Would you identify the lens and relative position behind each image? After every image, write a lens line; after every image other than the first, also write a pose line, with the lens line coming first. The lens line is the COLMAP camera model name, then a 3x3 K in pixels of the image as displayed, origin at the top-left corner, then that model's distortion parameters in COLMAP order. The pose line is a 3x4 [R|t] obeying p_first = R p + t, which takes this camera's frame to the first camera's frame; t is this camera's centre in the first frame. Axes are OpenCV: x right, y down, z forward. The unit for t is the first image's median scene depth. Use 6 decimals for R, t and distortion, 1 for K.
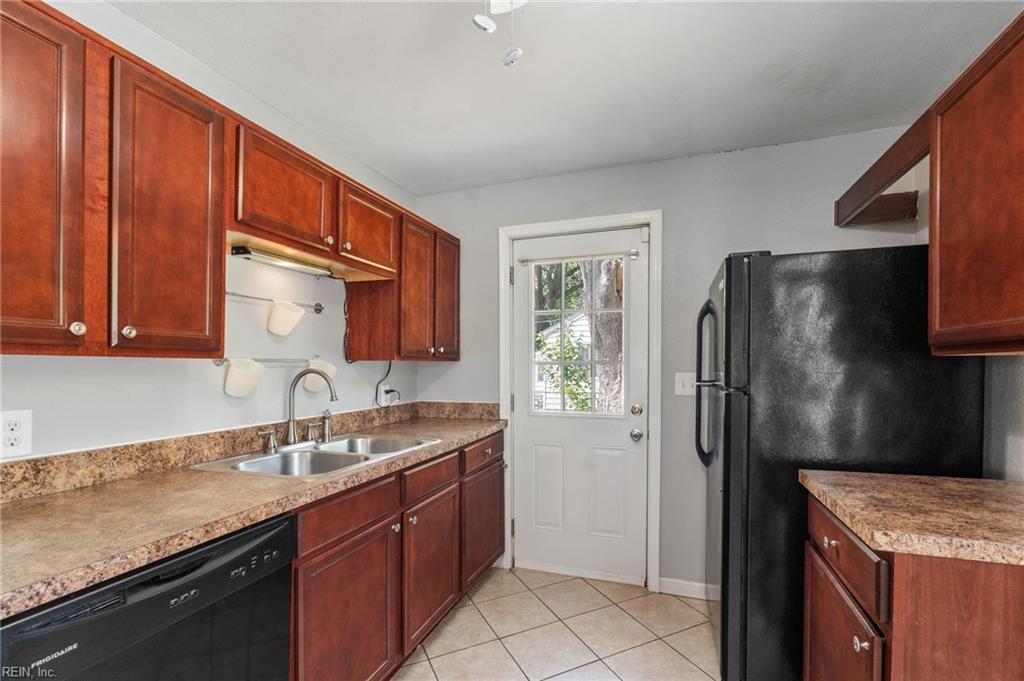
lens RADIAL K [[448.4, 0, 517.1], [0, 448.4, 373.5], [0, 0, 1]] dist [-0.000552, -0.000027]
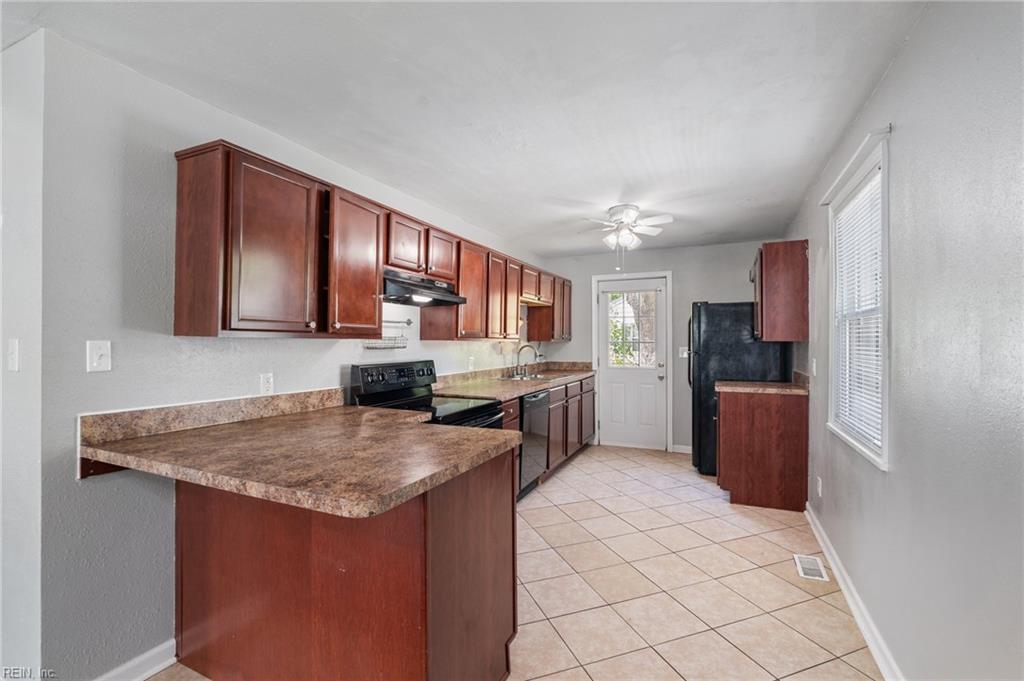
lens RADIAL K [[448.4, 0, 516.2], [0, 448.4, 330.0], [0, 0, 1]] dist [-0.000552, -0.000027]
pose [[0.996008, -0.000603, -0.089262, -0.237386], [-0.003161, 0.999112, -0.042016, 0.009612], [0.089208, 0.042131, 0.995122, -1.245667]]
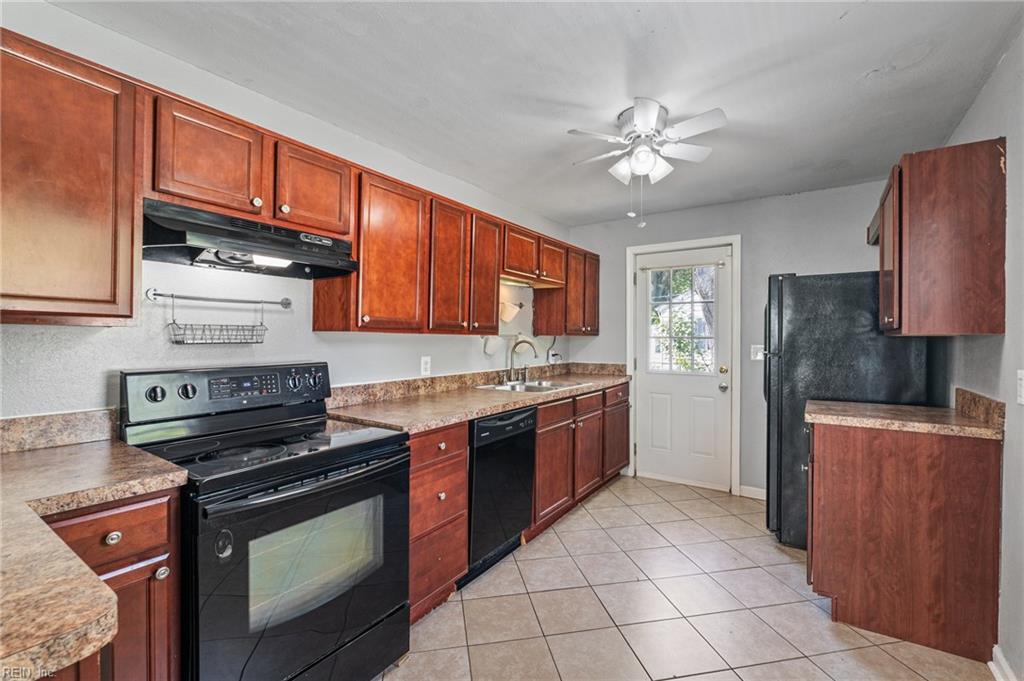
lens RADIAL K [[448.4, 0, 515.2], [0, 448.4, 333.1], [0, 0, 1]] dist [-0.000552, -0.000027]
pose [[0.967202, 0.004004, -0.253975, -0.021582], [-0.010859, 0.999613, -0.025597, 0.006200], [0.253774, 0.027515, 0.966872, -0.642430]]
